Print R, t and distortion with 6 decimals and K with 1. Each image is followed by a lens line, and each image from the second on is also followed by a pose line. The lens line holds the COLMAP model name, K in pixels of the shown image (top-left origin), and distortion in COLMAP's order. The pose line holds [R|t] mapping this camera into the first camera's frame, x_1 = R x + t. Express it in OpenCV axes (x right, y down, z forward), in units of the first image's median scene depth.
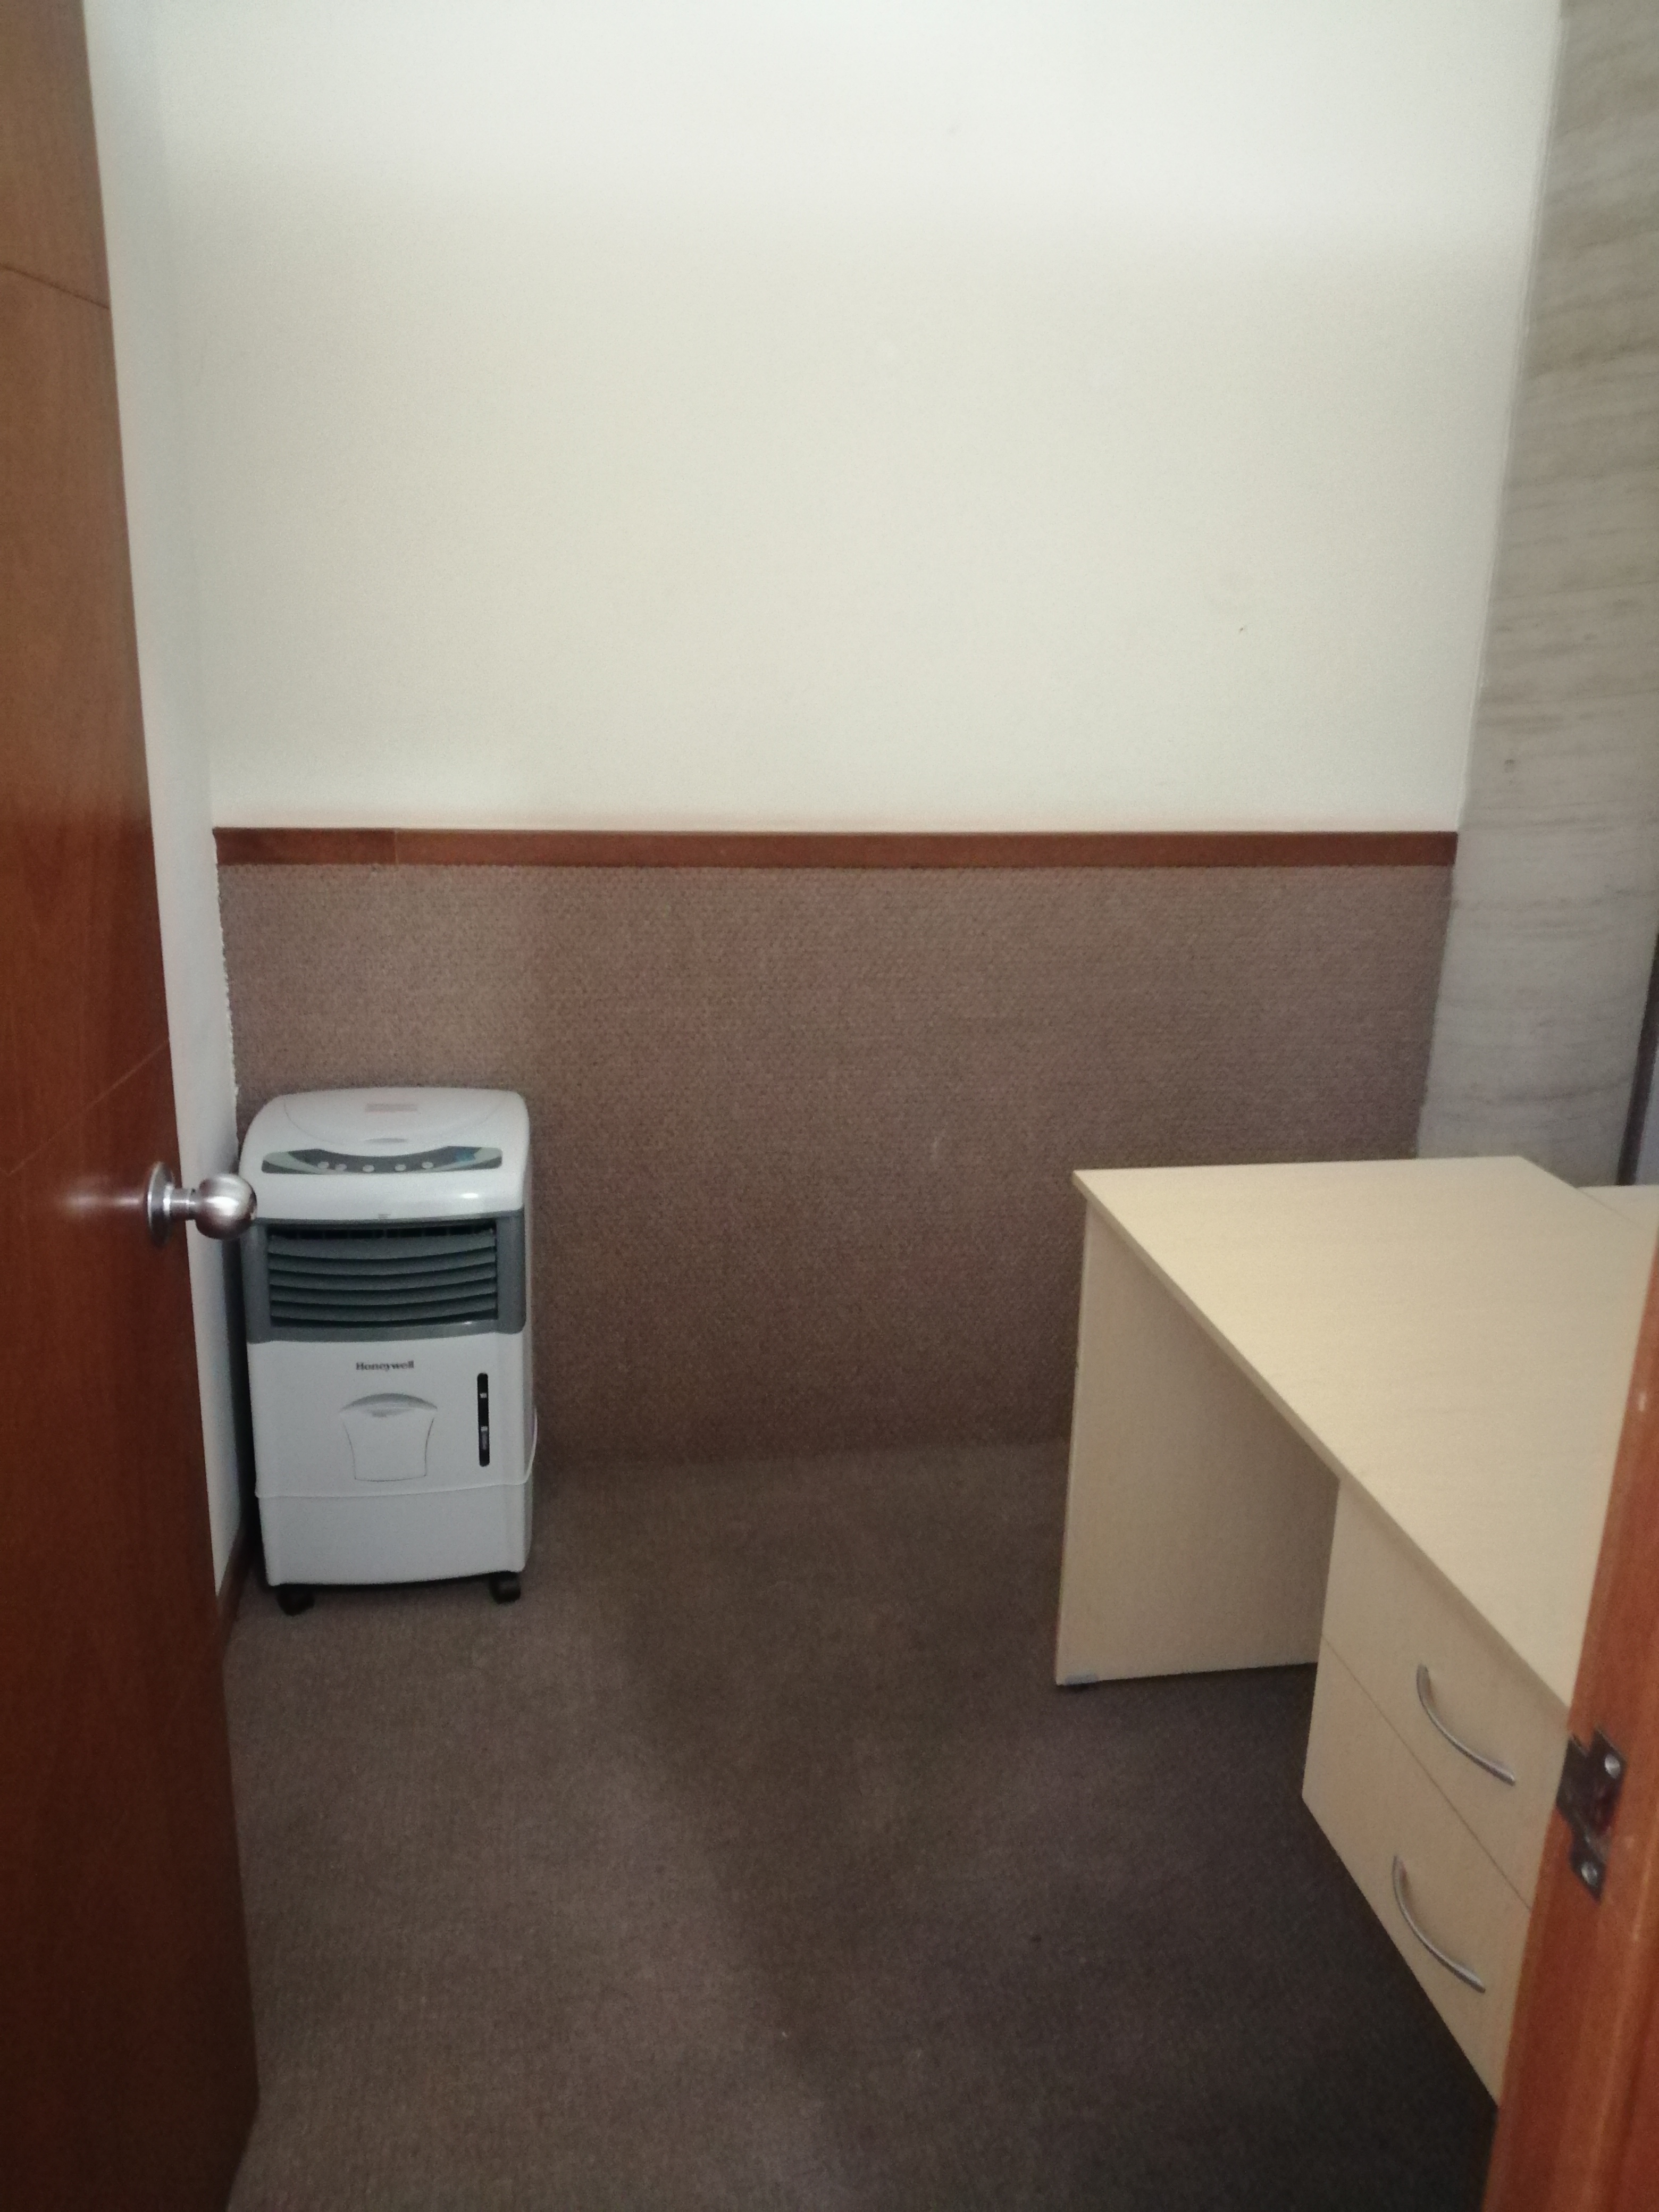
lens RADIAL K [[1738.2, 0, 829.5], [0, 1738.2, 1106.0], [0, 0, 1]] dist [0.062523, -0.127842]
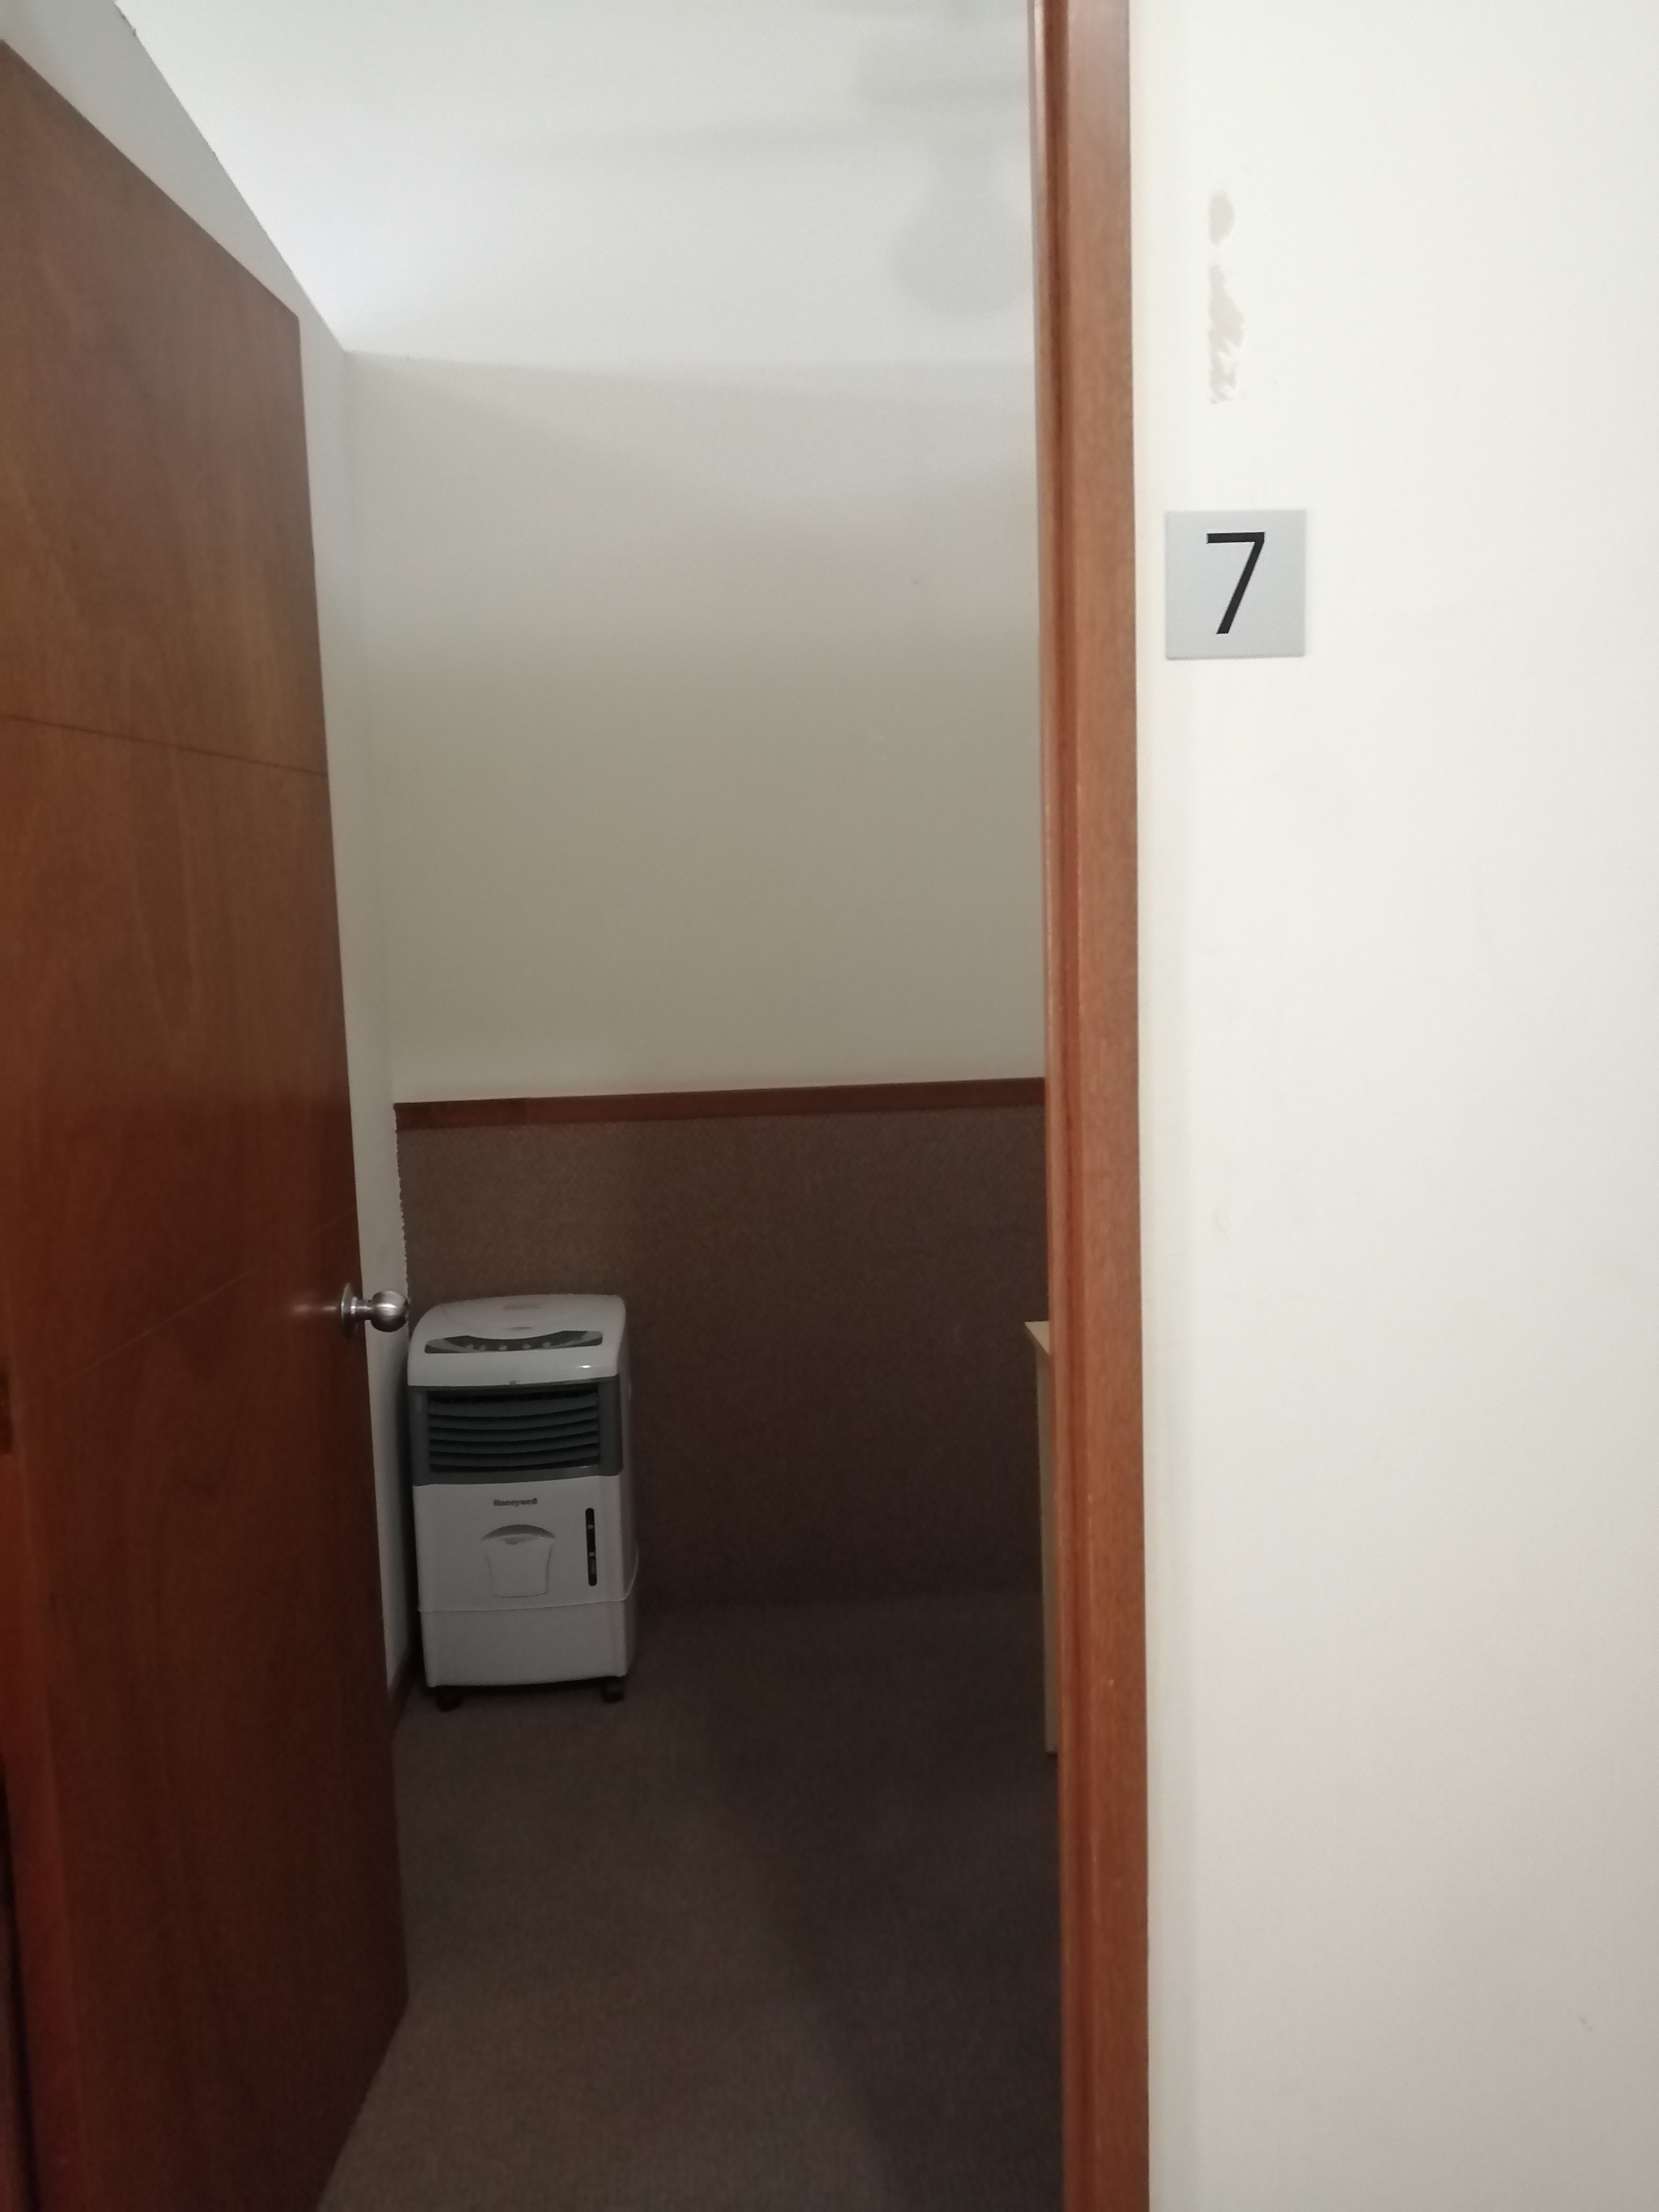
lens RADIAL K [[1738.2, 0, 829.5], [0, 1738.2, 1106.0], [0, 0, 1]] dist [0.062523, -0.127842]
pose [[0.994006, -0.048648, -0.097908, 0.115756], [0.031074, 0.984324, -0.173613, 0.088577], [0.104819, 0.169530, 0.979935, -0.289760]]
